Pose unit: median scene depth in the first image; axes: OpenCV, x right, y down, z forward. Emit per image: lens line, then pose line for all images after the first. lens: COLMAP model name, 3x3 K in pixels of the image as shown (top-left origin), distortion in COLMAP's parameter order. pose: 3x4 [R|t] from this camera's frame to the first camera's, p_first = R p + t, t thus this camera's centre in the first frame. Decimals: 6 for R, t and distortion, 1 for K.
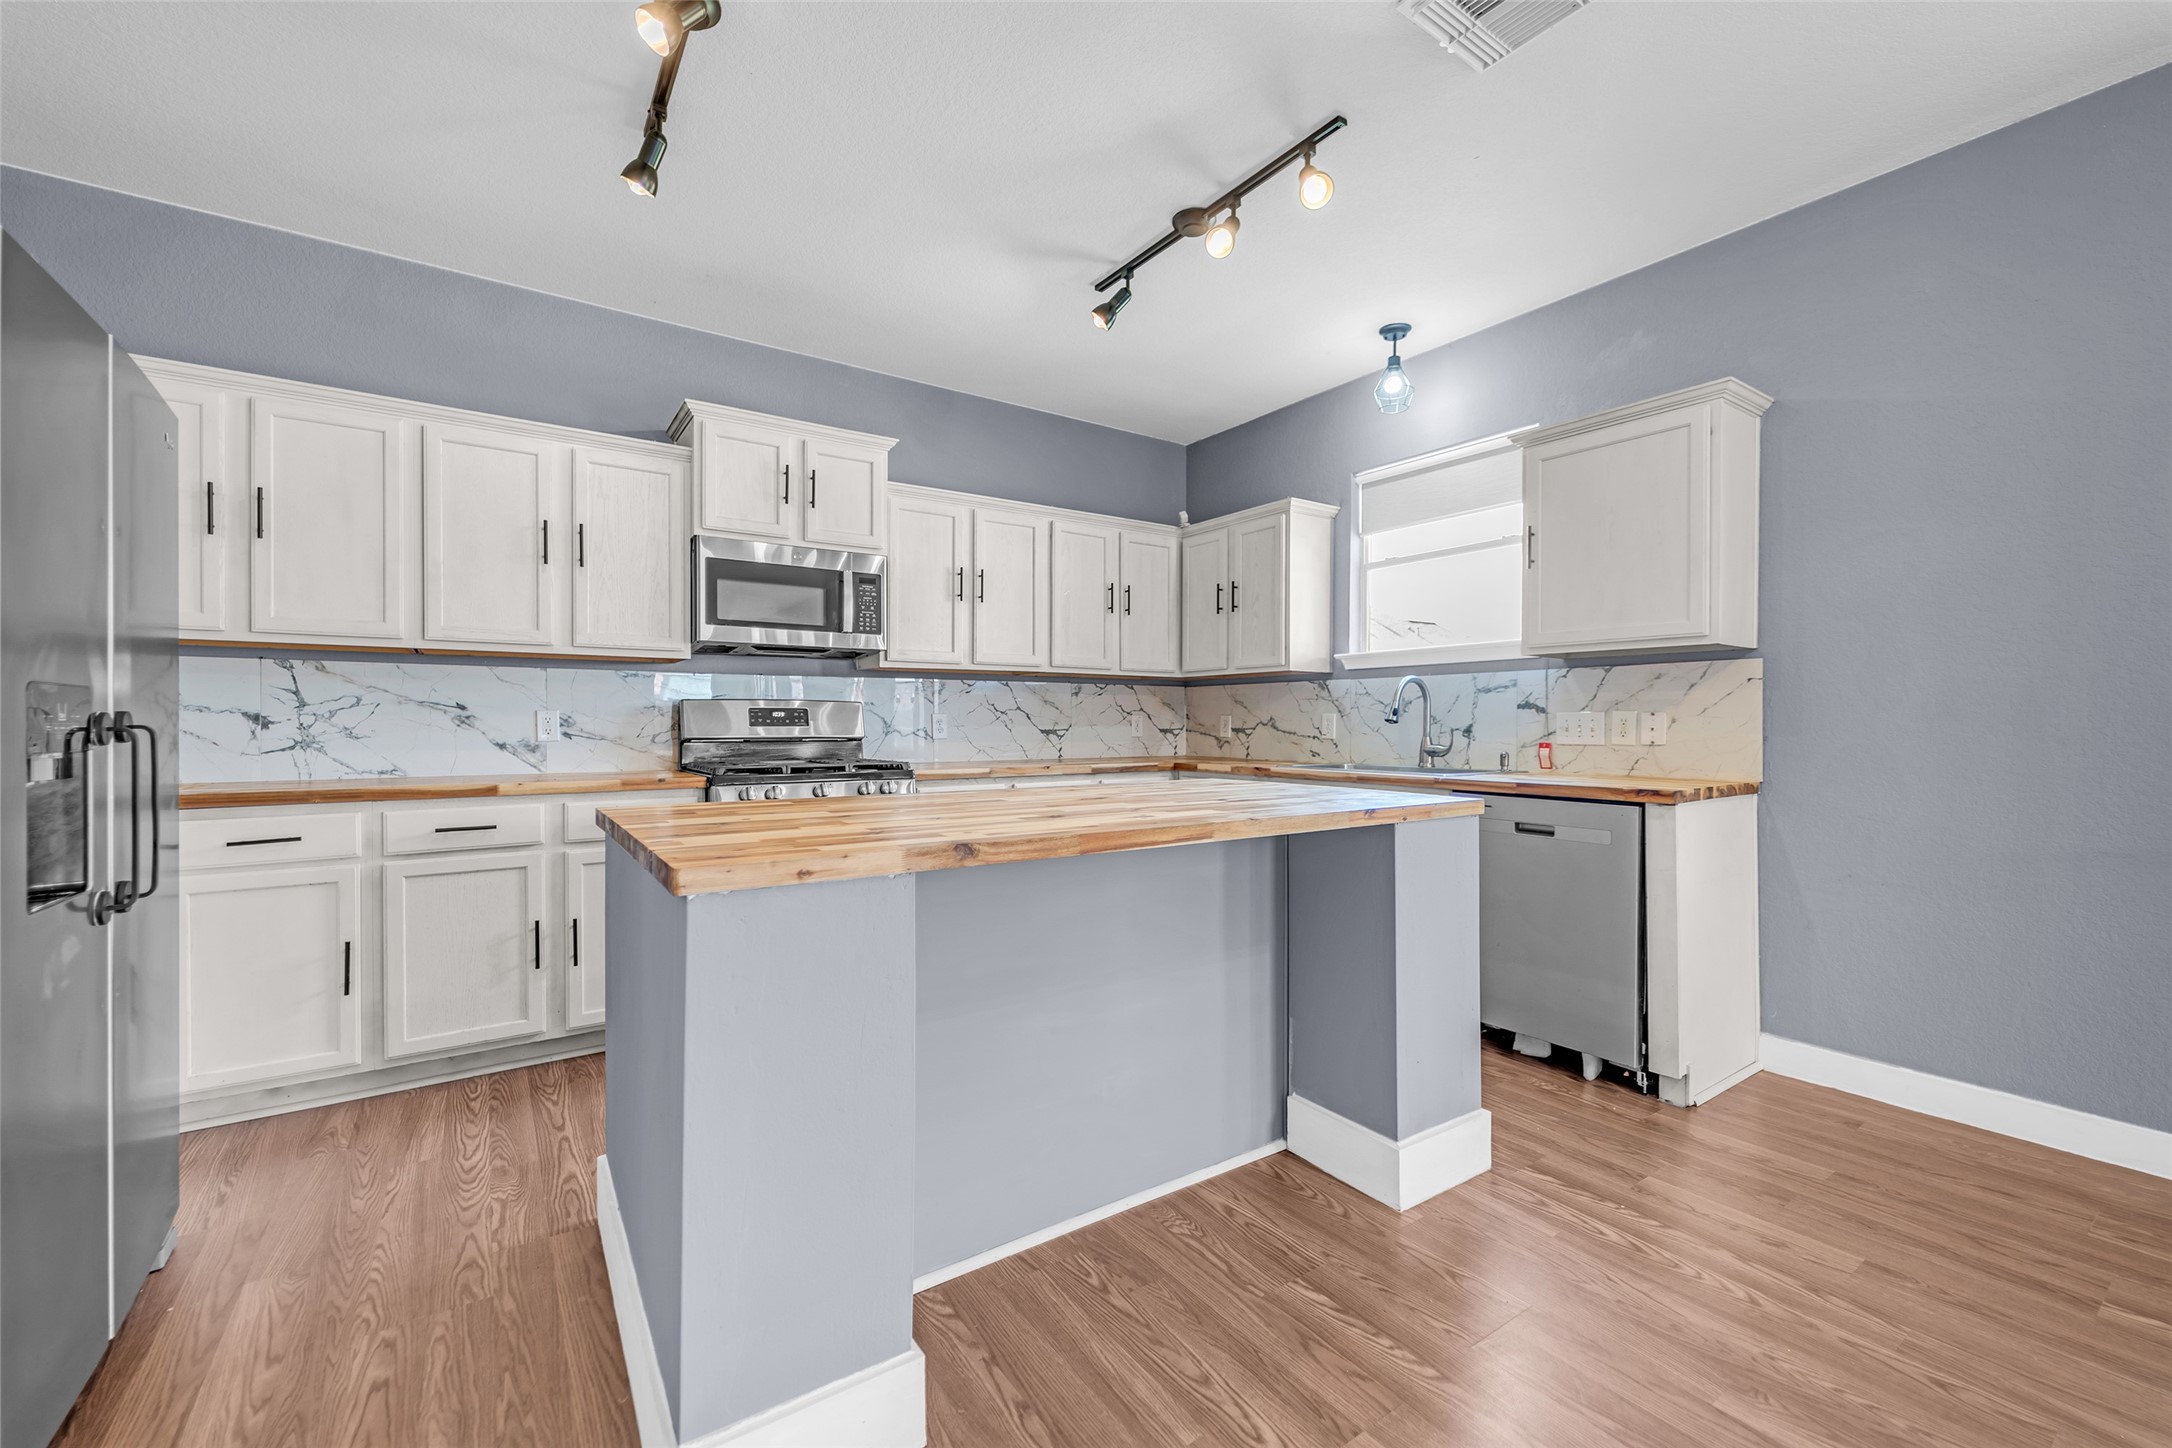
lens RADIAL K [[870.5, 0, 1072.6], [0, 870.5, 727.8], [0, 0, 1]] dist [-0.002458, -0.000336]
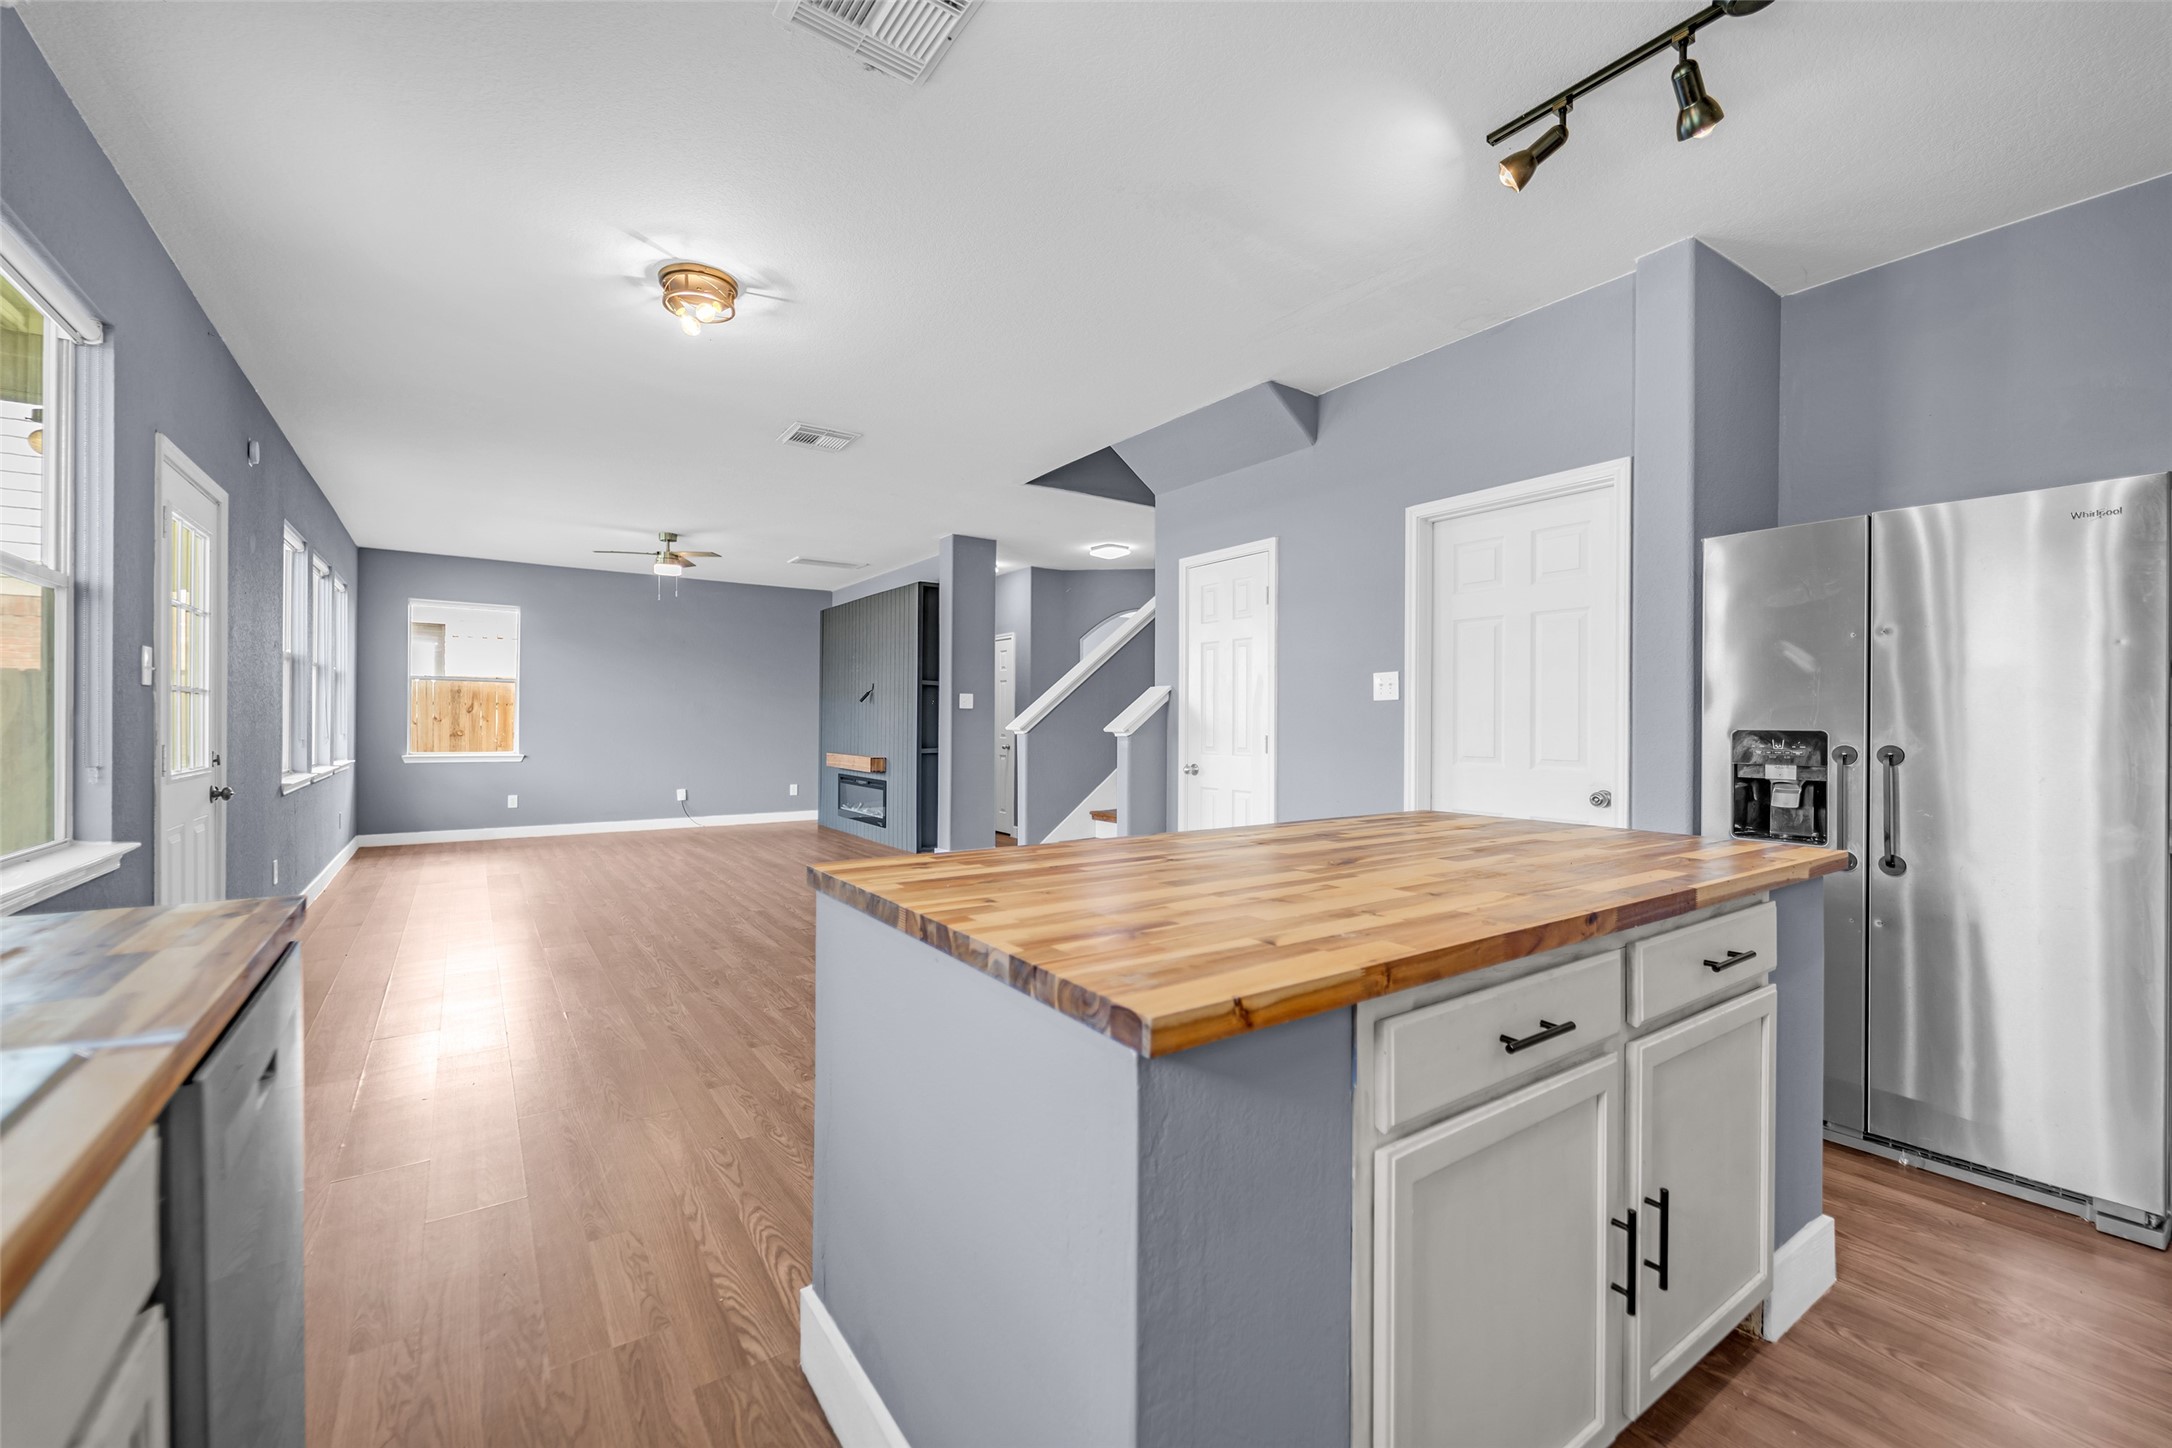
lens RADIAL K [[876.9, 0, 1077.1], [0, 876.9, 713.2], [0, 0, 1]] dist [0.000185, -0.000241]
pose [[-0.999943, -0.005108, -0.009346, 0.164430], [-0.005076, 0.999981, -0.003478, -0.027127], [0.009364, -0.003431, -0.999950, 1.114185]]
